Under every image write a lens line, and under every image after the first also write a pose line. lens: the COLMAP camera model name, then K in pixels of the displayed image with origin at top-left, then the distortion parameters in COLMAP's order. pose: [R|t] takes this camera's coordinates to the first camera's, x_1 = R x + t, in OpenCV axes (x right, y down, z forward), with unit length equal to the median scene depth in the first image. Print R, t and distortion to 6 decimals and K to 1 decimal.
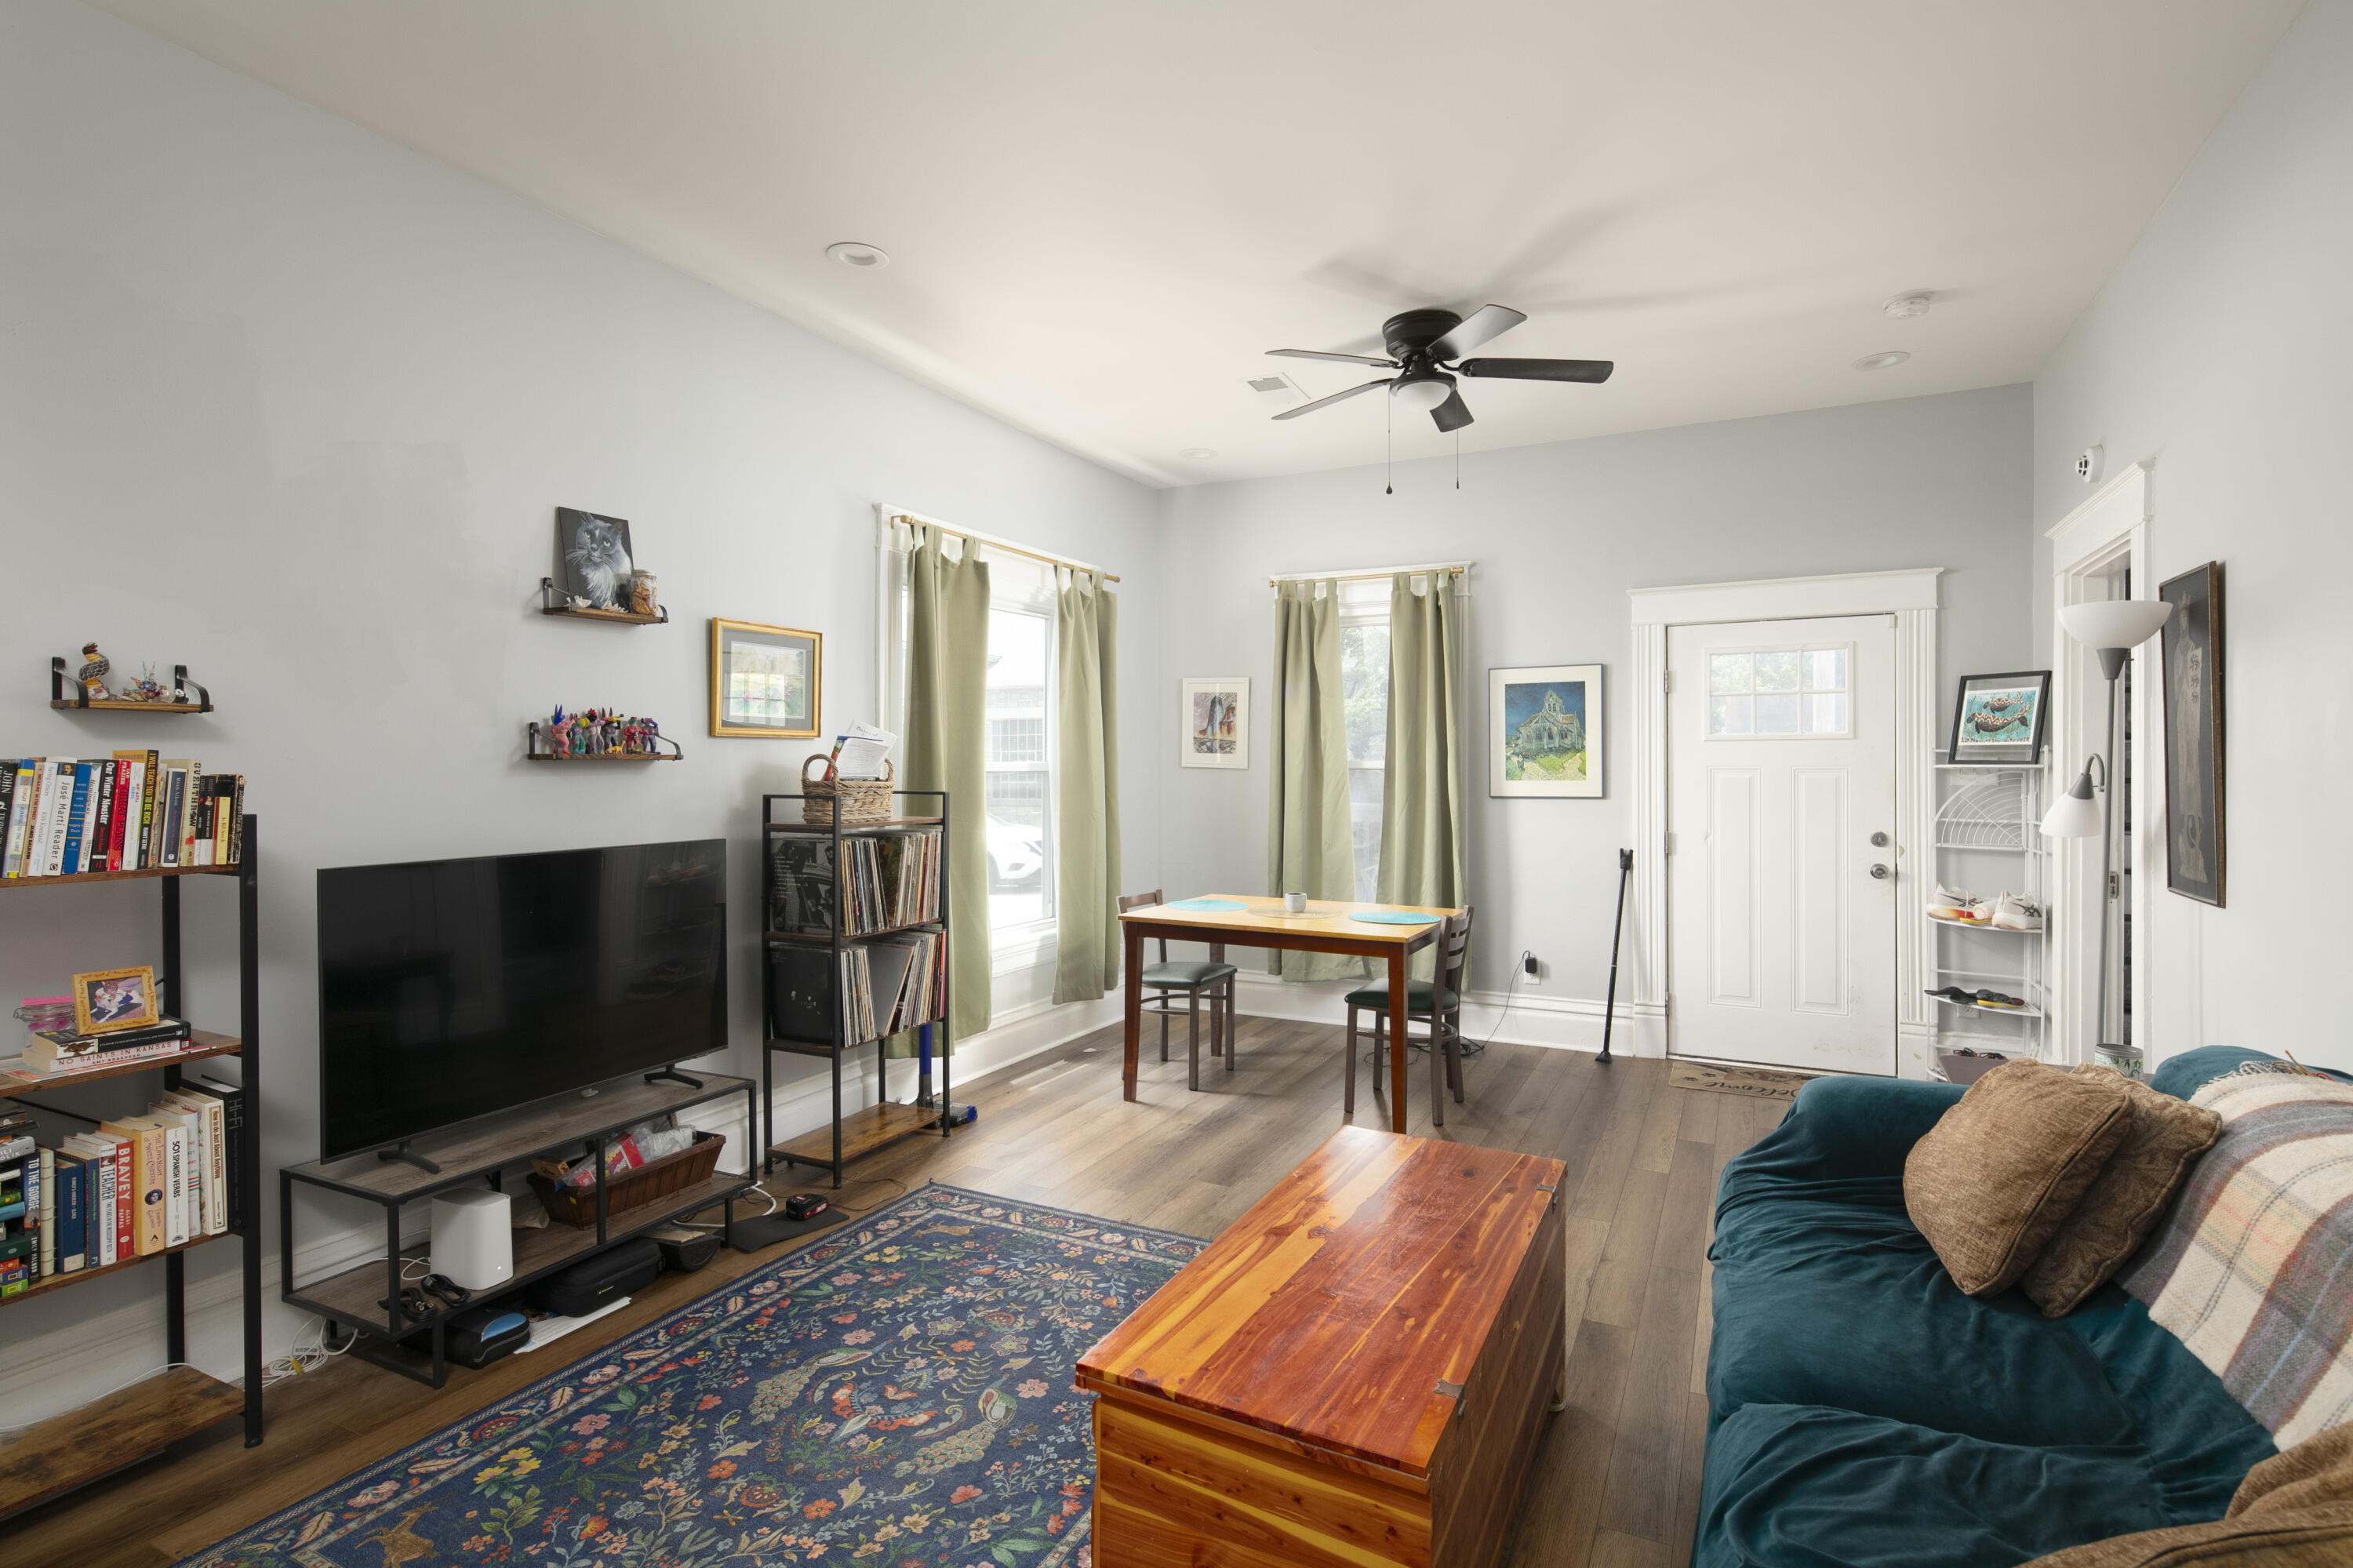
lens RADIAL K [[1145.1, 0, 1175.3], [0, 1145.1, 762.8], [0, 0, 1]] dist [0.009321, -0.009316]
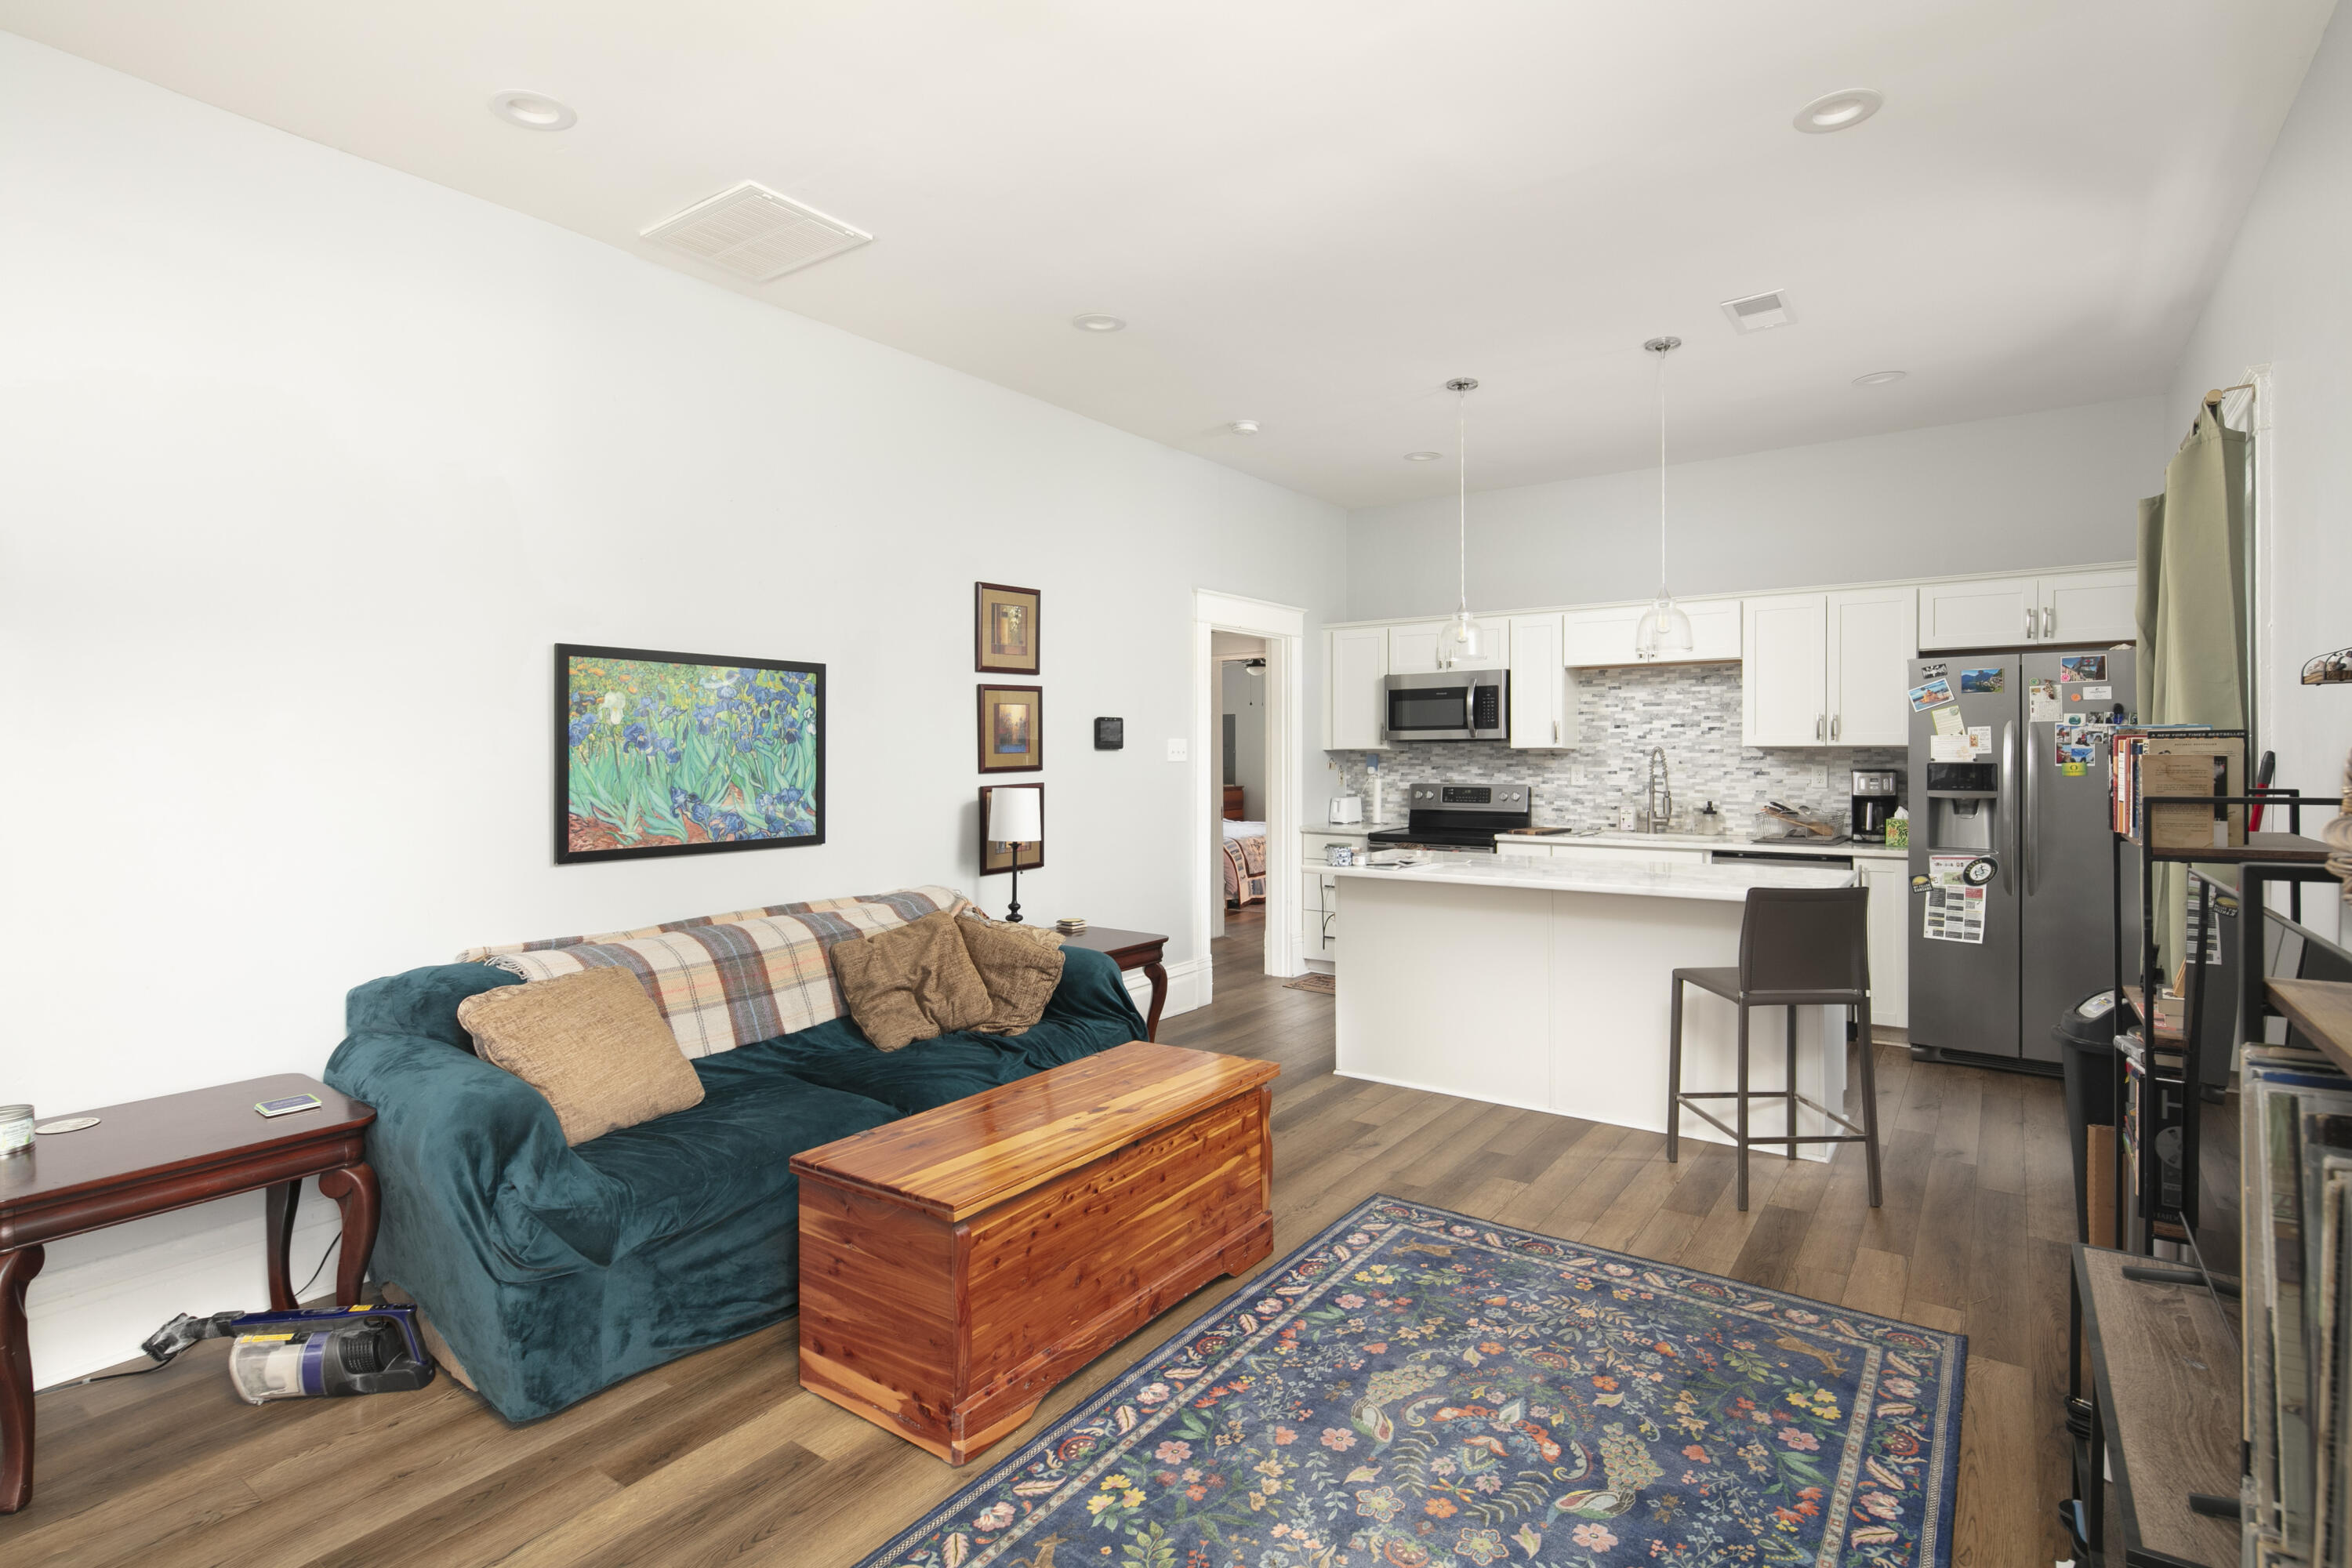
lens RADIAL K [[1144.6, 0, 1174.8], [0, 1144.6, 762.8], [0, 0, 1]] dist [0.009321, -0.009316]
pose [[-0.987477, 0.006346, 0.157634, -0.137801], [0.007360, 0.999956, 0.005847, 0.004580], [-0.157590, 0.006933, -0.987480, 1.843784]]
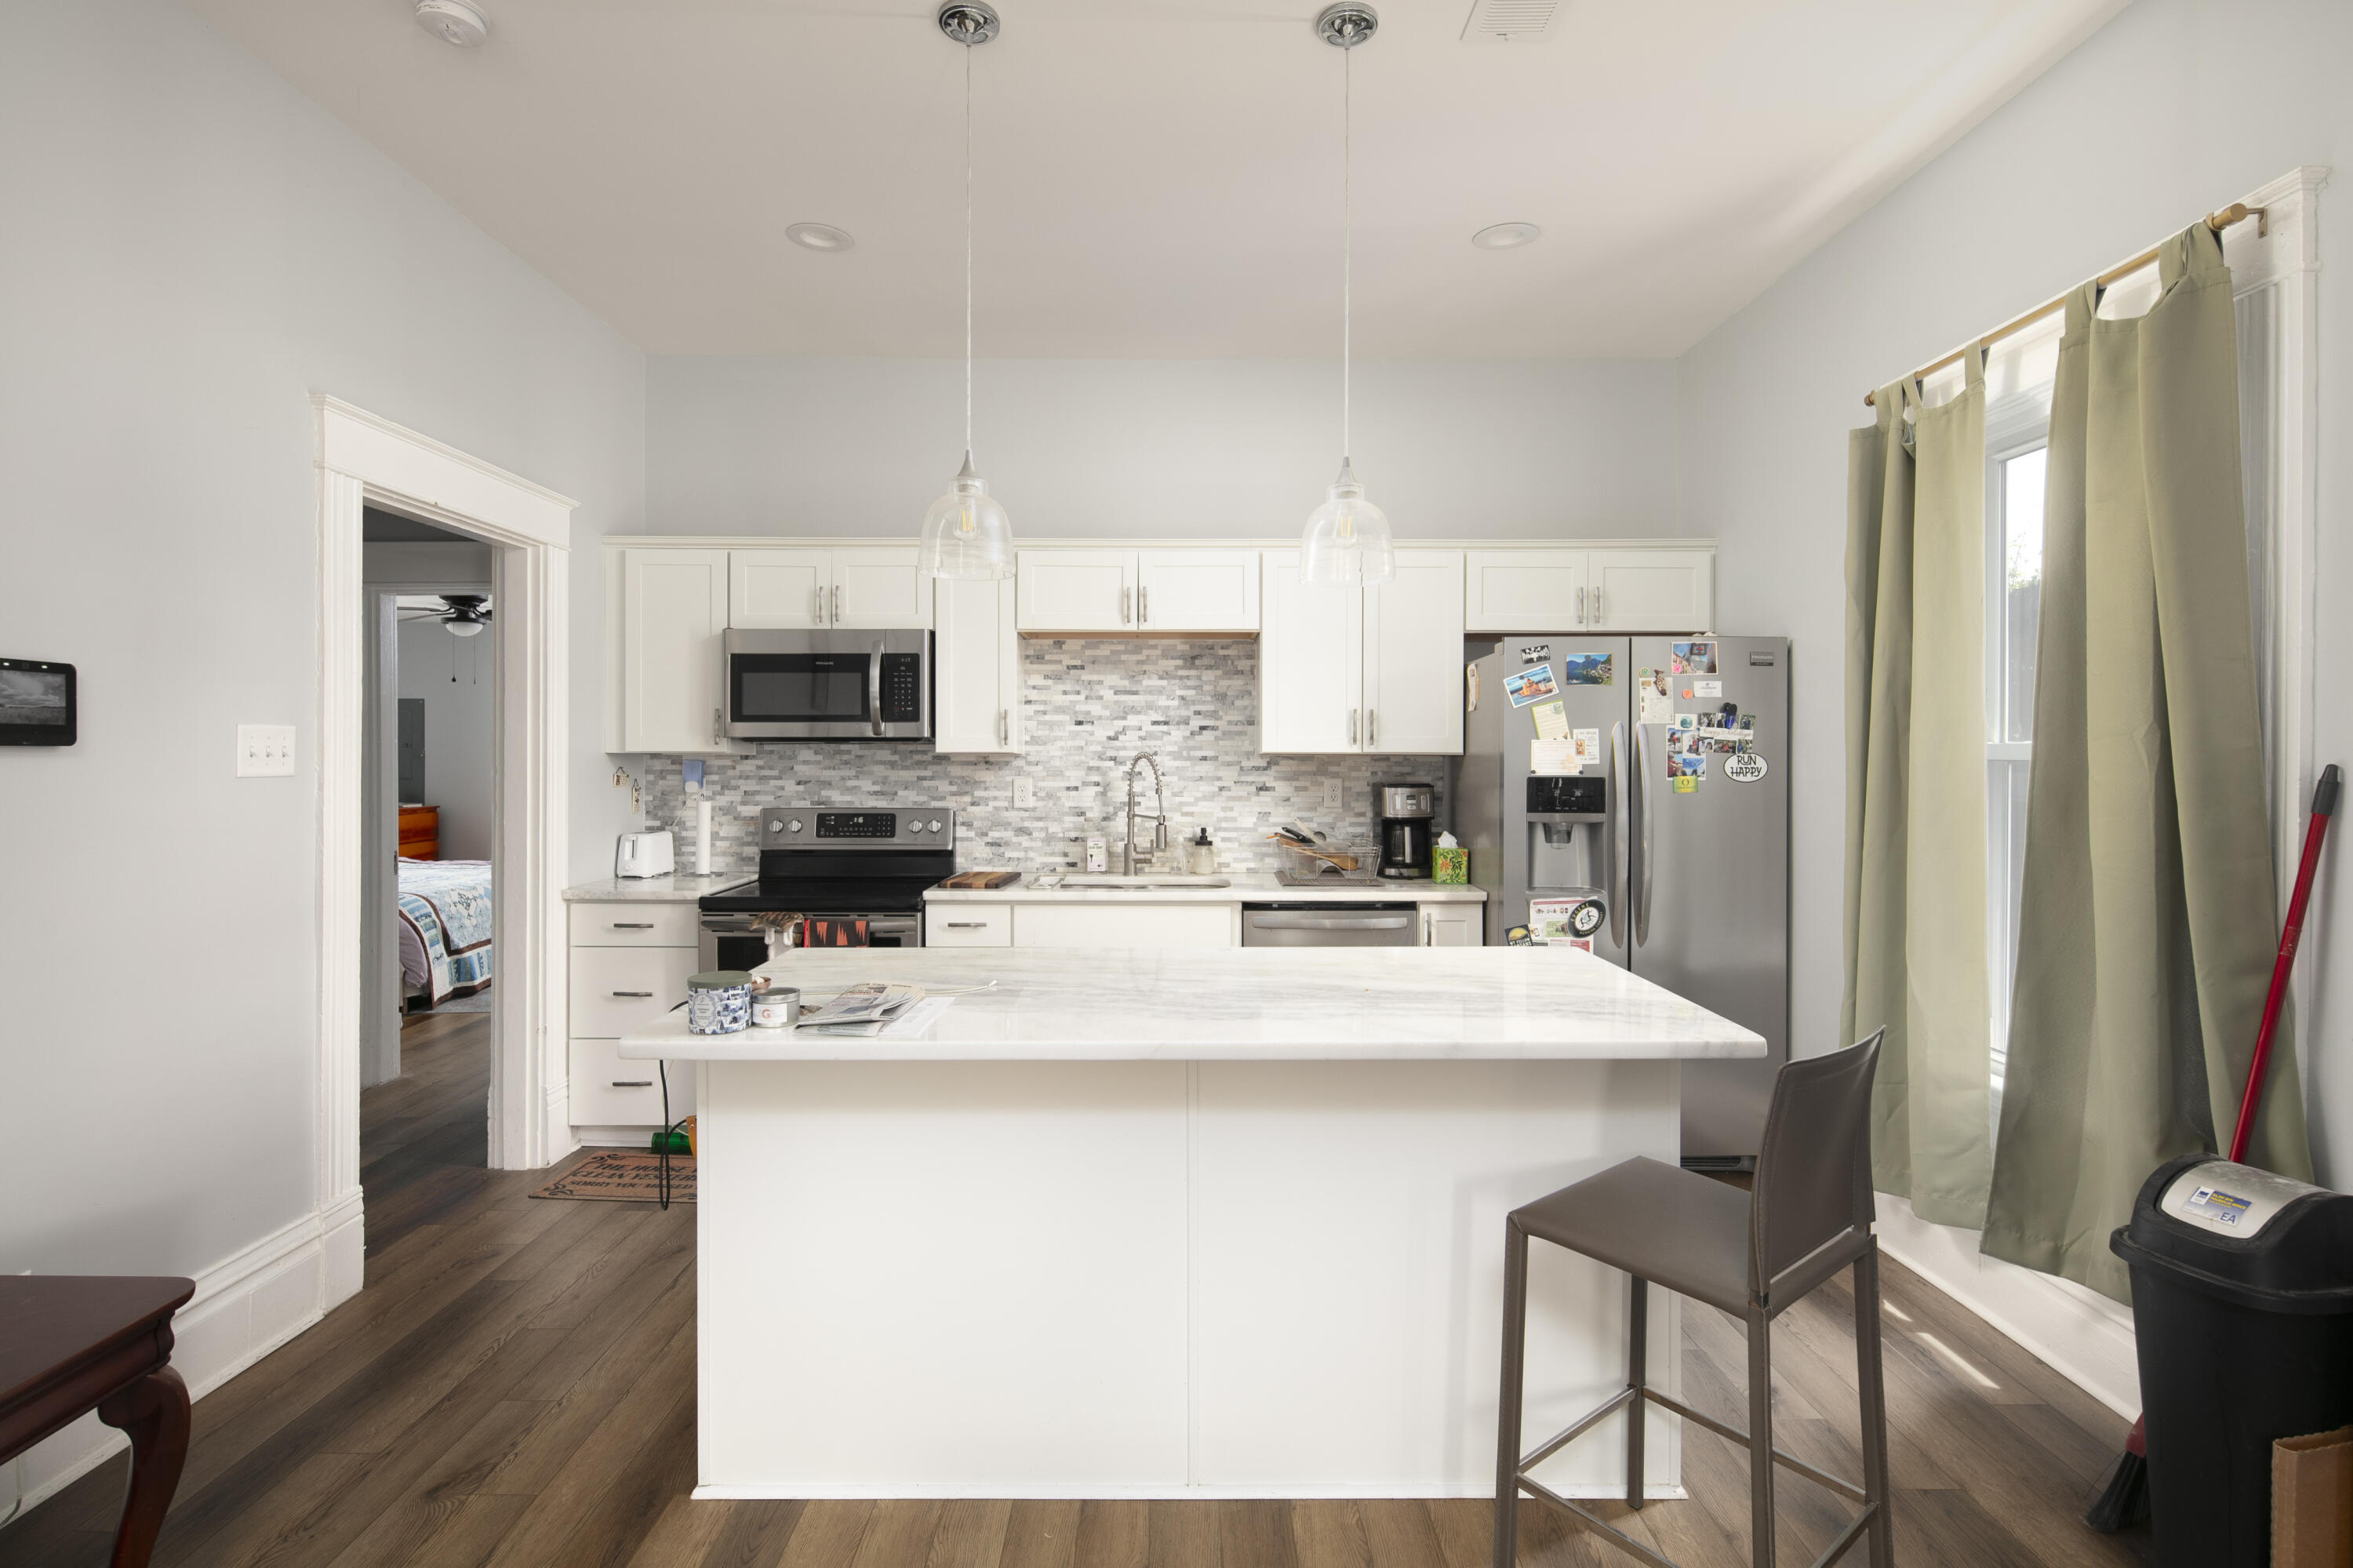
lens RADIAL K [[1145.1, 0, 1175.3], [0, 1145.1, 762.8], [0, 0, 1]] dist [0.009321, -0.009316]
pose [[-0.889532, 0.004267, -0.456852, -0.030430], [0.002564, 0.999987, 0.004346, 0.000907], [0.456865, 0.002694, -0.889532, 0.833109]]
